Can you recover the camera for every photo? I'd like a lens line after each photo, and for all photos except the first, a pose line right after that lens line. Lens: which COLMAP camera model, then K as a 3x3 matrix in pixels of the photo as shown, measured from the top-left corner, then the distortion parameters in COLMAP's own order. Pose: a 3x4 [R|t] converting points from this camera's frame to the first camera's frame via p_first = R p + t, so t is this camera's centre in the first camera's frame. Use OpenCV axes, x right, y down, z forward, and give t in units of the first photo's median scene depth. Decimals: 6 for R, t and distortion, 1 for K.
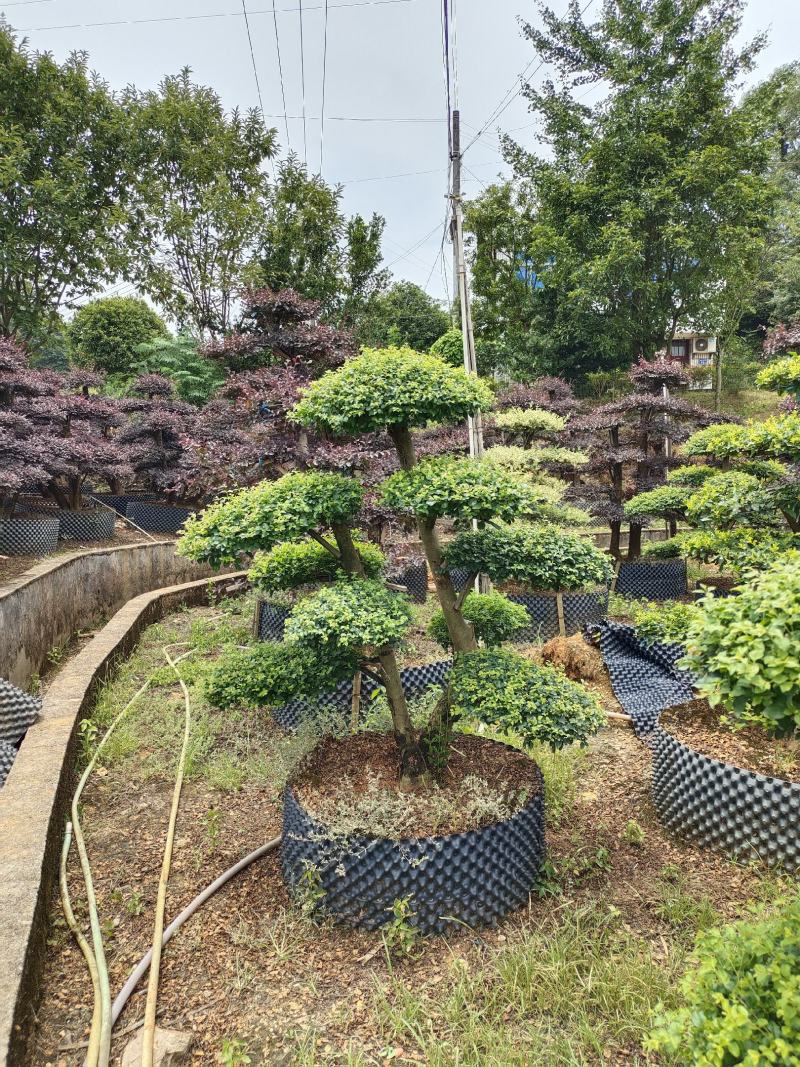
lens RADIAL K [[782.5, 0, 394.7], [0, 782.5, 539.5], [0, 0, 1]] dist [0.067894, -0.112843]
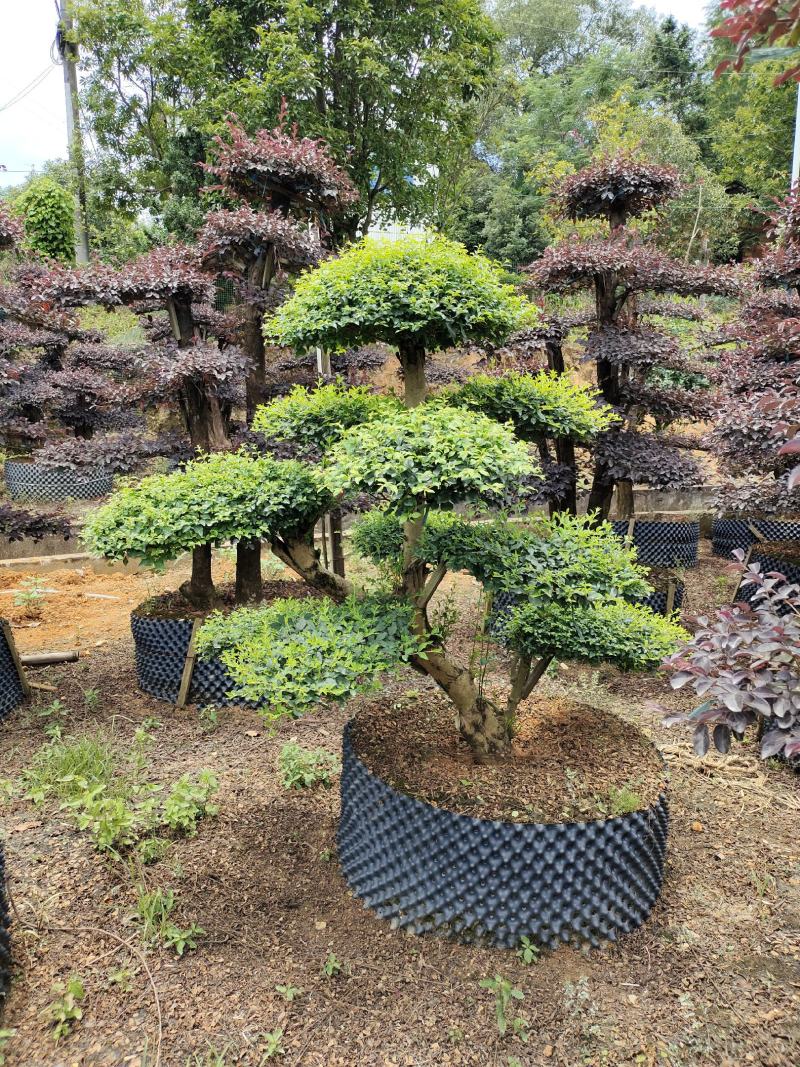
lens RADIAL K [[782.5, 0, 394.7], [0, 782.5, 539.5], [0, 0, 1]] dist [0.067894, -0.112843]
pose [[0.943809, -0.038837, 0.328200, 0.646946], [0.013162, 0.996701, 0.080093, -0.123883], [-0.330228, -0.071273, 0.941207, 1.487537]]
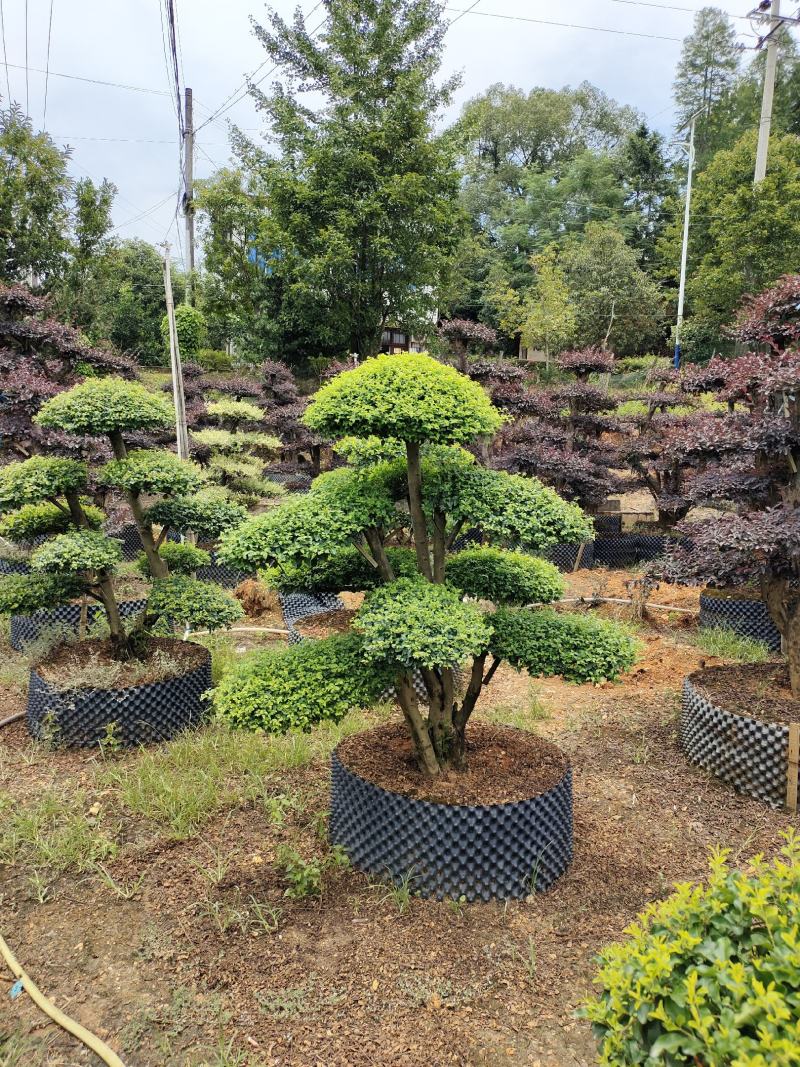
lens RADIAL K [[782.5, 0, 394.7], [0, 782.5, 539.5], [0, 0, 1]] dist [0.067894, -0.112843]
pose [[0.947471, 0.004795, 0.319806, 0.028639], [-0.017936, 0.999111, 0.038160, 0.000122], [-0.319339, -0.041892, 0.946714, -0.529883]]
